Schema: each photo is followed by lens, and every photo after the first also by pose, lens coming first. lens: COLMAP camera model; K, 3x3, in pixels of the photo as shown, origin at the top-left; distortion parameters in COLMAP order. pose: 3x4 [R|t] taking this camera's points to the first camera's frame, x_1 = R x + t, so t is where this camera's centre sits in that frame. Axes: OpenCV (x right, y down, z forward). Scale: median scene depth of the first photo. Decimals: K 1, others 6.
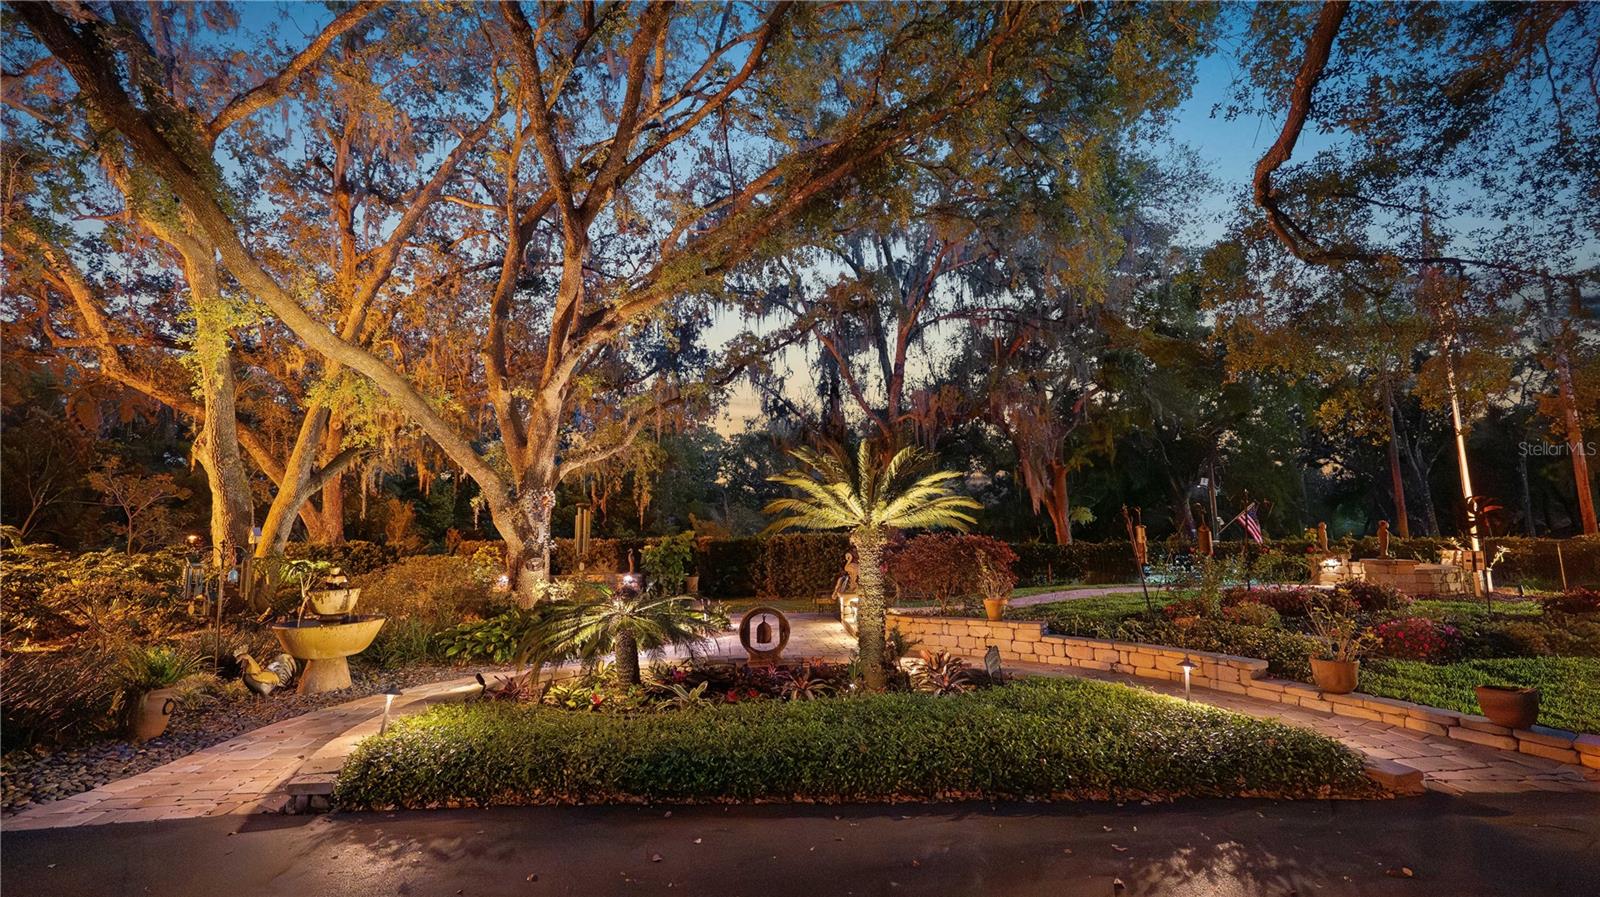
lens RADIAL K [[681.5, 0, 800.0], [0, 681.5, 448.5], [0, 0, 1]] dist [-0.001669, -0.000199]
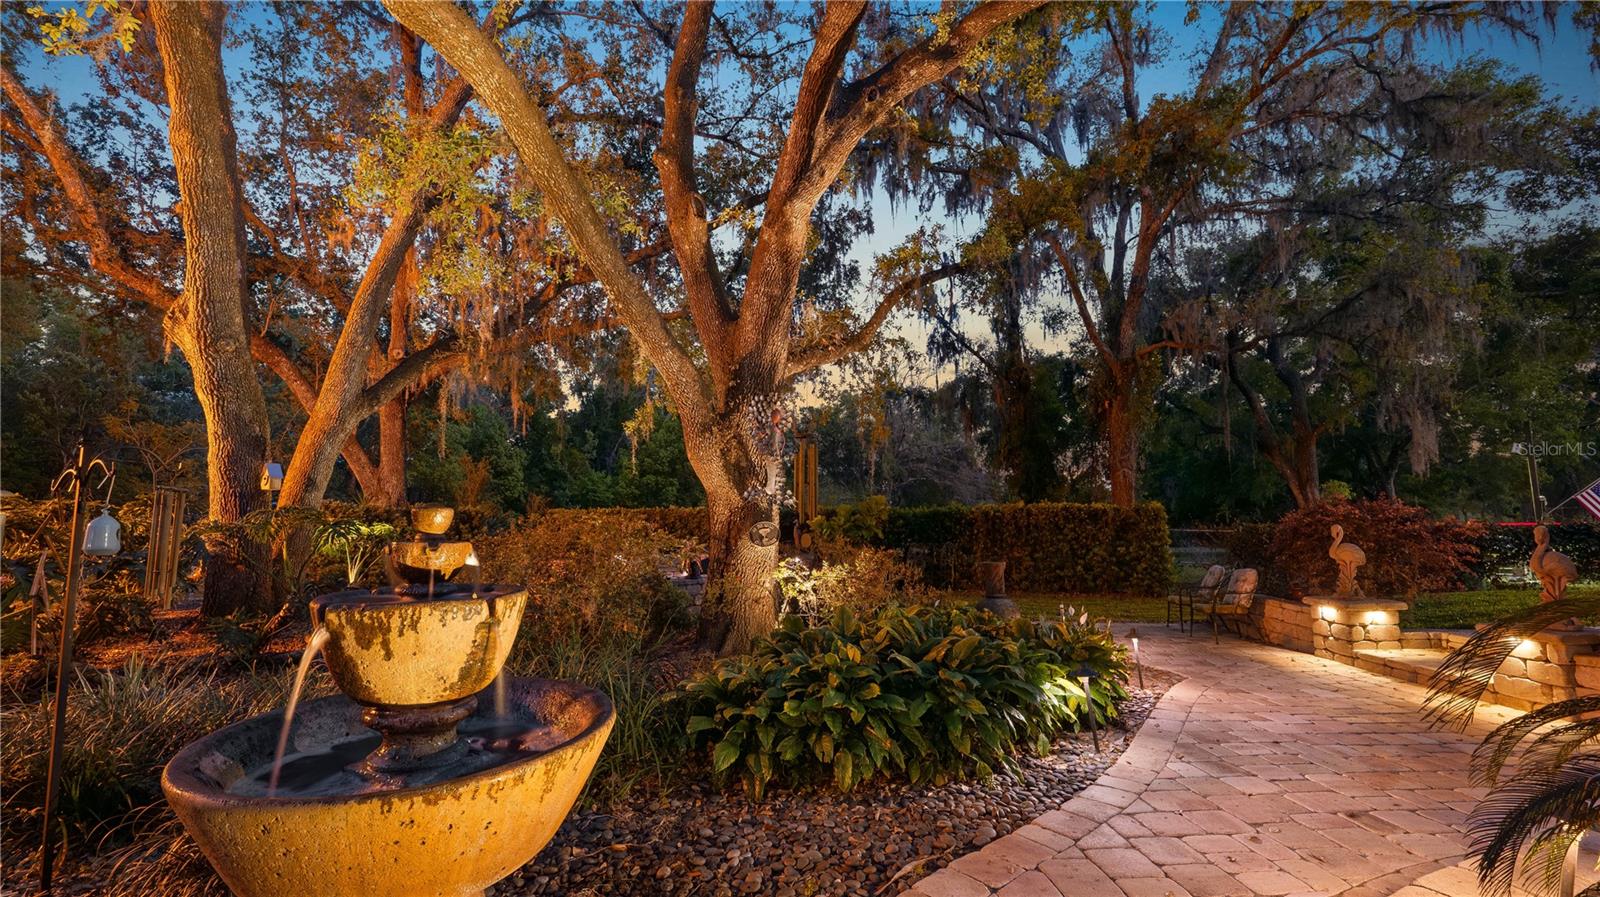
lens RADIAL K [[681.5, 0, 800.0], [0, 681.5, 448.5], [0, 0, 1]] dist [-0.001669, -0.000199]
pose [[0.998221, 0.013855, -0.057997, -0.302339], [-0.012480, 0.999634, 0.024001, 0.082334], [0.058308, -0.023235, 0.998028, 0.428972]]
